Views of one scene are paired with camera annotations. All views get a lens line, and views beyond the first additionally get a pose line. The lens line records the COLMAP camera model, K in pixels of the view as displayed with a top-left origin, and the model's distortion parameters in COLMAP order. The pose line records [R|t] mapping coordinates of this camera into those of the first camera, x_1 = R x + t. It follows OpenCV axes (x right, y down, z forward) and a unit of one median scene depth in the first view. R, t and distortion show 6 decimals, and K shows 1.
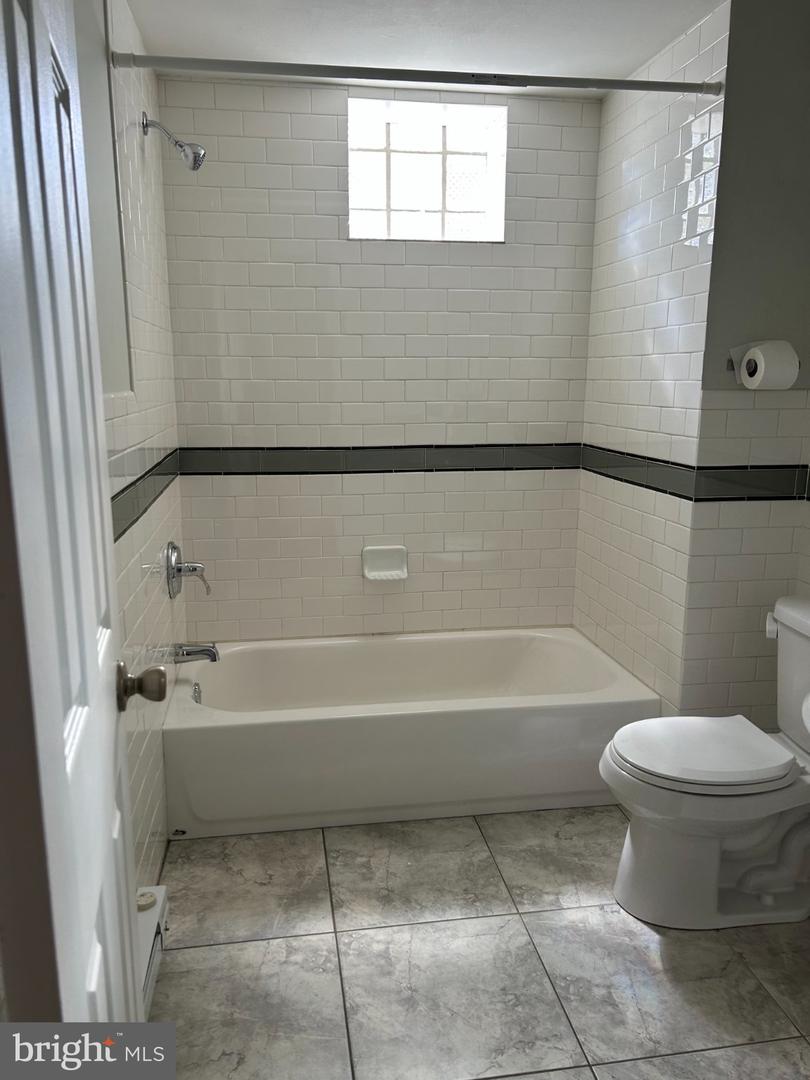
lens RADIAL K [[807.9, 0, 401.3], [0, 807.9, 539.9], [0, 0, 1]] dist [0.059783, -0.056834]
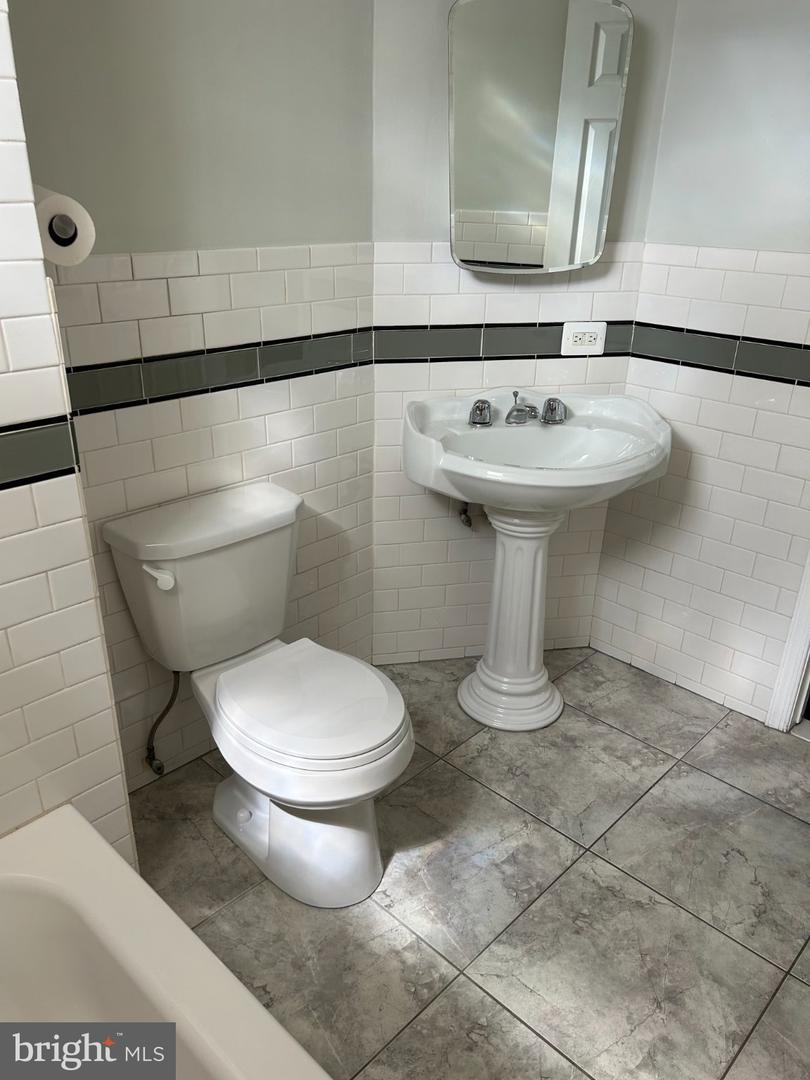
lens RADIAL K [[807.9, 0, 400.7], [0, 807.9, 543.8], [0, 0, 1]] dist [0.059783, -0.056834]
pose [[-0.599756, -0.338098, 0.725246, -0.281041], [0.129294, 0.853494, 0.504807, -0.335637], [-0.789668, 0.396532, -0.468175, 1.386814]]
